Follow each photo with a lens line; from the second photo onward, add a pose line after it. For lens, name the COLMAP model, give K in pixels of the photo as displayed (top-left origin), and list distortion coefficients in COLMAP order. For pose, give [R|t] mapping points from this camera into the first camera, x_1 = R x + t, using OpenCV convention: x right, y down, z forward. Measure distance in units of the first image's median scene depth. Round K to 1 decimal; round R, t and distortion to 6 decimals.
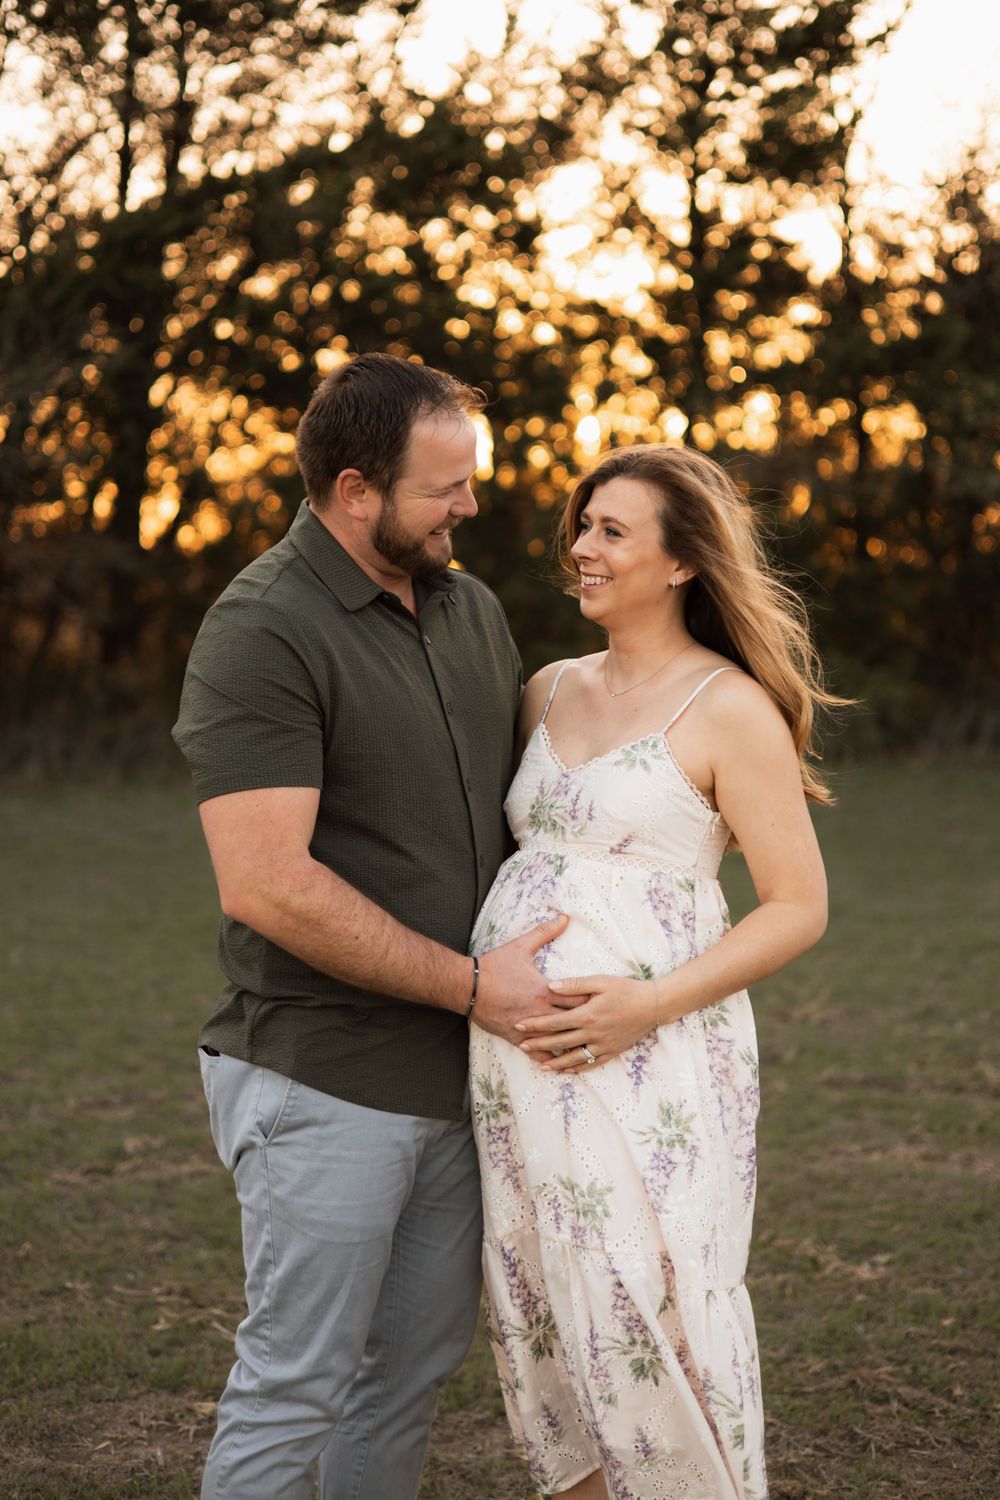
lens RADIAL K [[2195.5, 0, 496.7], [0, 2195.5, 718.5], [0, 0, 1]] dist [-0.036246, 0.131583]
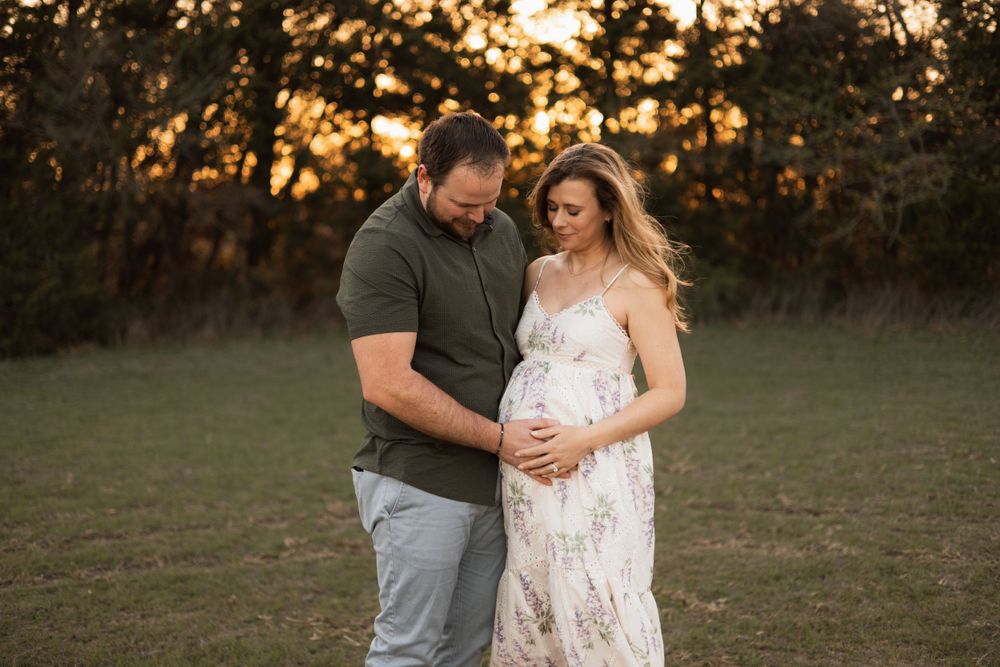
lens RADIAL K [[1463.6, 0, 500.0], [0, 1463.6, 333.5], [0, 0, 1]] dist [-0.036246, 0.131583]
pose [[0.999699, -0.006427, 0.023669, -0.026976], [0.006018, 0.999832, 0.017307, 0.011748], [-0.023777, -0.017159, 0.999570, -0.153199]]
